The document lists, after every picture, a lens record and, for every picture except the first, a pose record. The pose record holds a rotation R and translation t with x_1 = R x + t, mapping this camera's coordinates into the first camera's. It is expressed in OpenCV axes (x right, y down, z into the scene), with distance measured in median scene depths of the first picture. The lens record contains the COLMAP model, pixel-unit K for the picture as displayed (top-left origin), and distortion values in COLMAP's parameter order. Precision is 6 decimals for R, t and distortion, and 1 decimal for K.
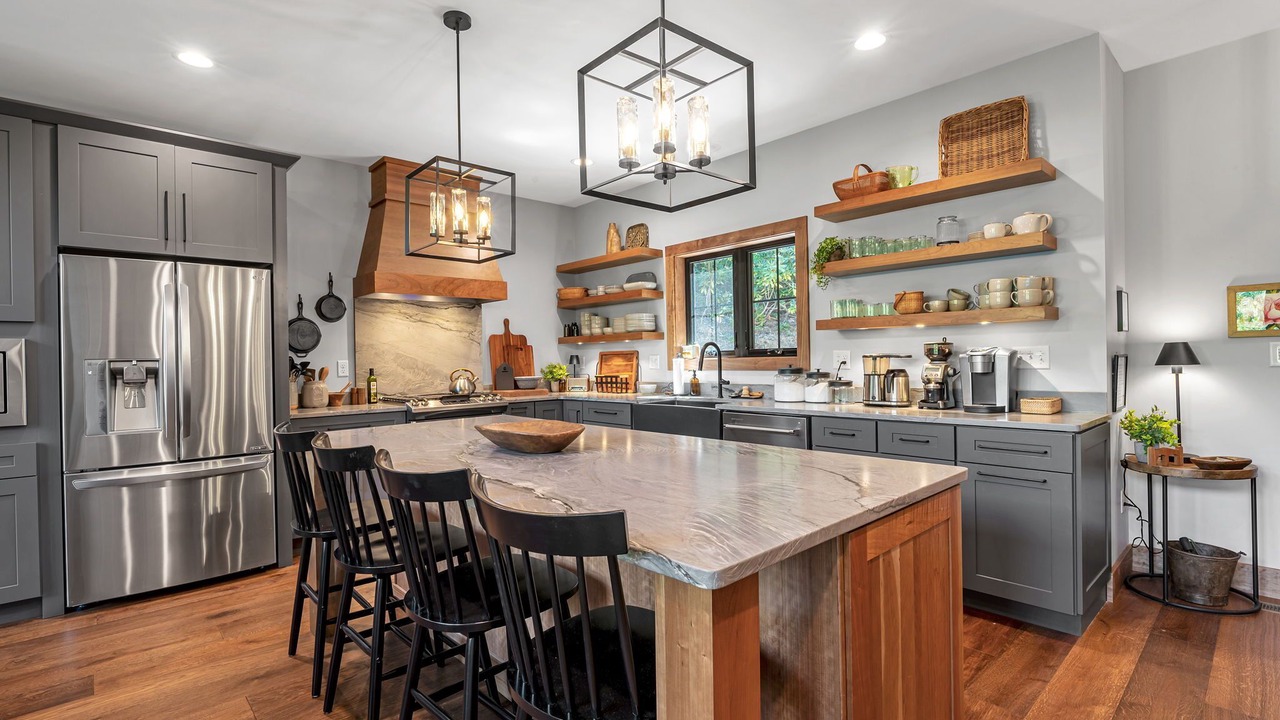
lens RADIAL K [[592.1, 0, 640.7], [0, 592.1, 357.5], [0, 0, 1]] dist [-0.004933, -0.000935]
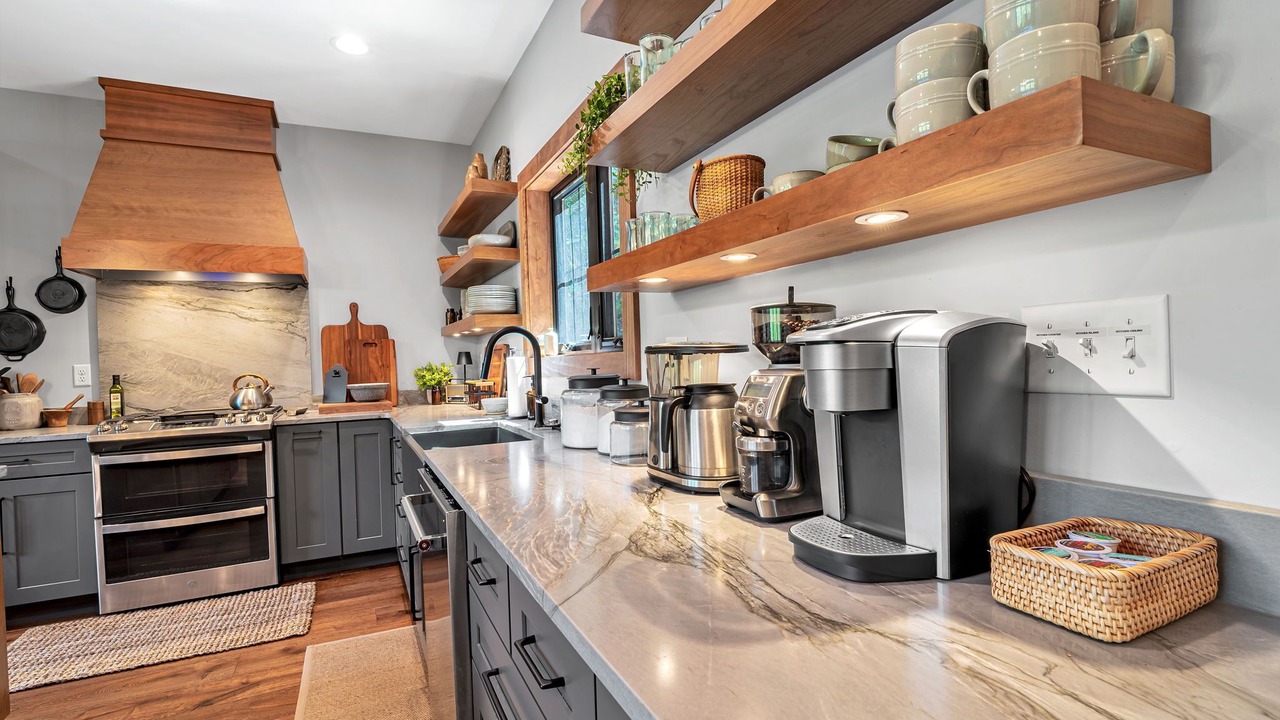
lens RADIAL K [[592.1, 0, 639.2], [0, 592.1, 363.7], [0, 0, 1]] dist [-0.004933, -0.000935]
pose [[0.961482, -0.007995, -0.274751, 0.374341], [0.013723, 0.999727, 0.018932, -0.000408], [0.274524, -0.021973, 0.961329, 0.485650]]
